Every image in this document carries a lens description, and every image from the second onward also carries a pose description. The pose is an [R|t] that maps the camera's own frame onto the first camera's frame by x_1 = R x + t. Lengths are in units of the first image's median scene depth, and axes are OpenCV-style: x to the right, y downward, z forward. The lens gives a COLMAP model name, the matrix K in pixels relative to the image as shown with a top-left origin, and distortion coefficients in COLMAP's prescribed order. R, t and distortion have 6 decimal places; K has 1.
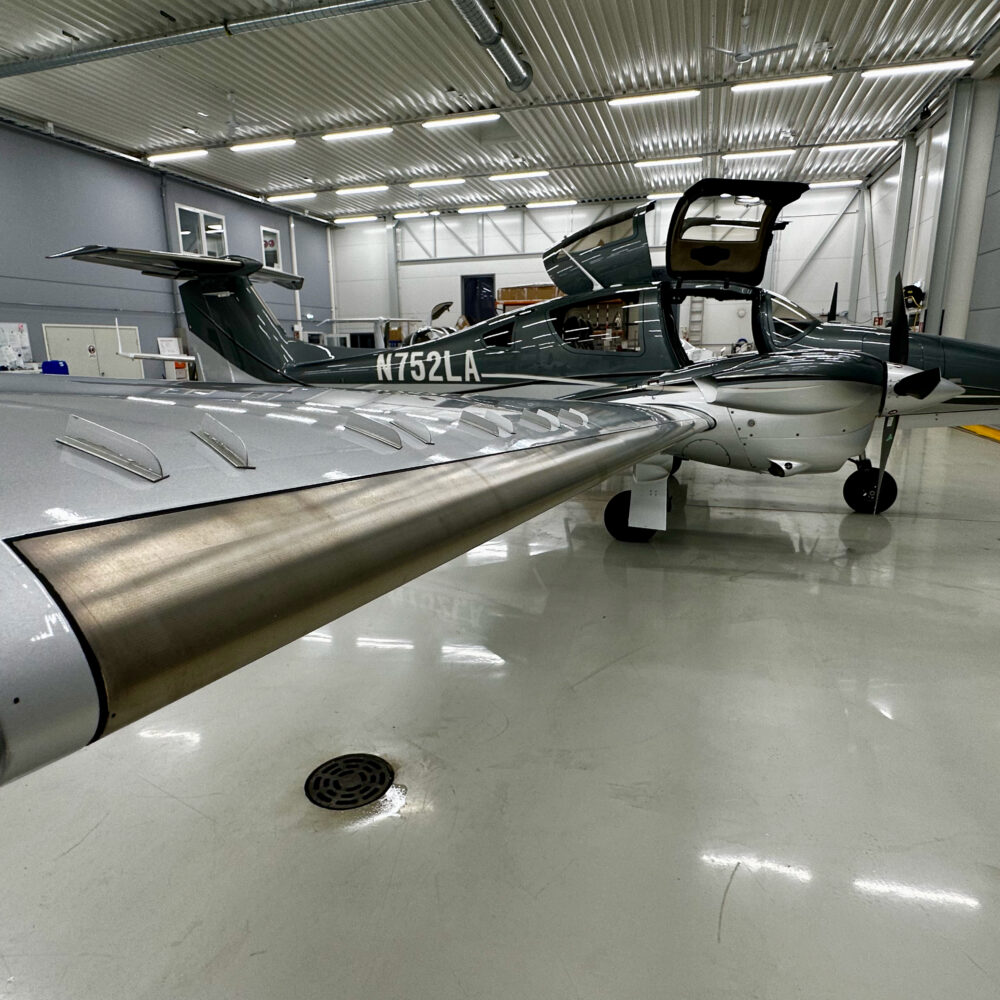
lens RADIAL K [[639.7, 0, 497.3], [0, 639.7, 497.6], [0, 0, 1]] dist [-0.006920, -0.003630]
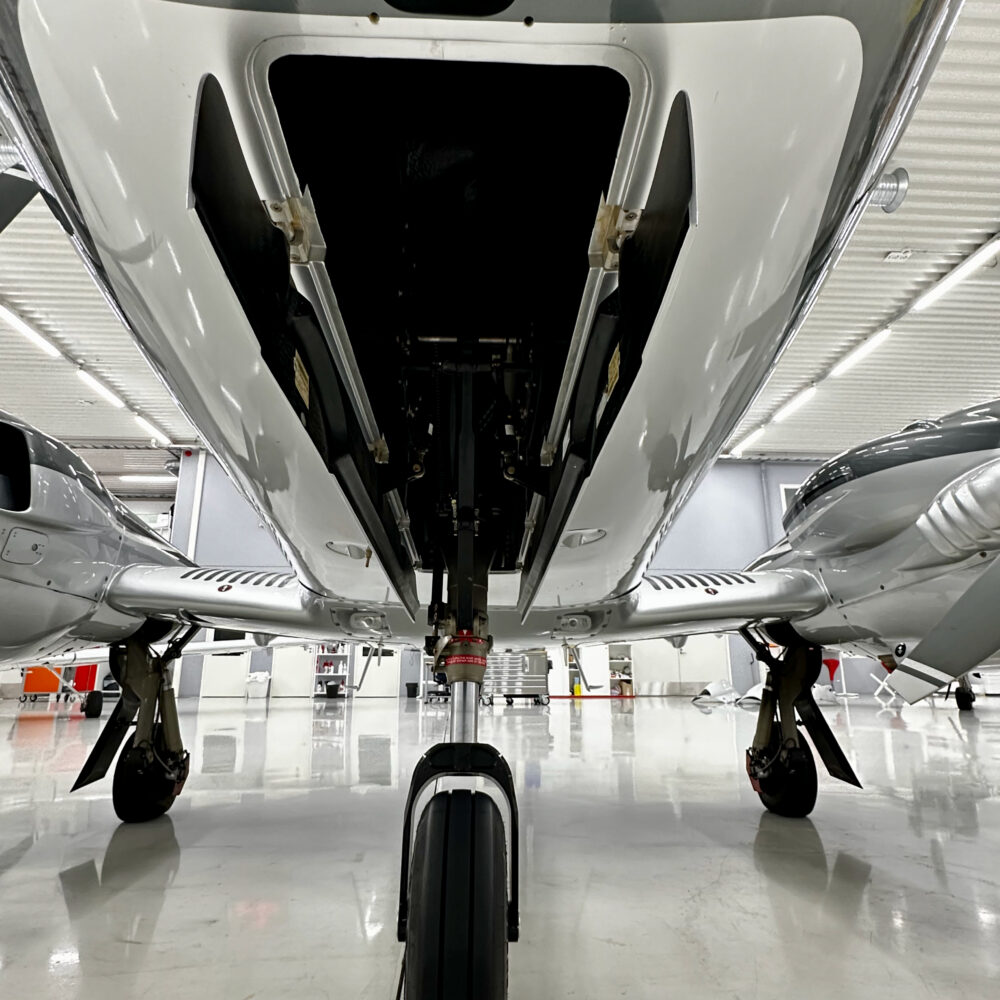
lens RADIAL K [[639.7, 0, 501.2], [0, 639.7, 503.3], [0, 0, 1]] dist [-0.006920, -0.003630]
pose [[0.345245, -0.209515, -0.914827, 0.289107], [-0.219124, 0.929827, -0.295645, -0.045619], [0.912574, 0.302530, 0.275109, 0.369693]]
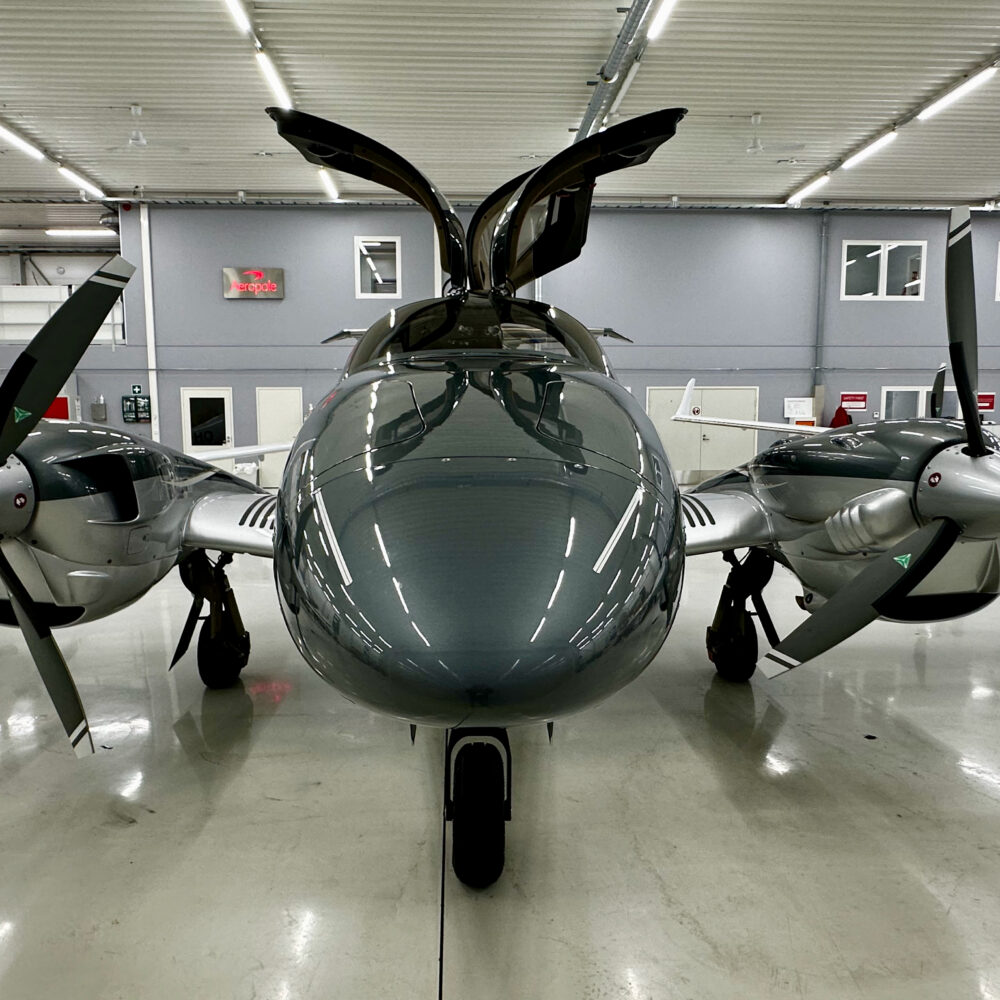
lens RADIAL K [[765.8, 0, 502.0], [0, 765.8, 500.1], [0, 0, 1]] dist [-0.007250, 0.011551]
pose [[0.338816, 0.125412, -0.932457, 0.355363], [-0.219425, 0.974279, 0.051307, -0.095608], [0.914908, 0.187221, 0.357620, 0.333935]]
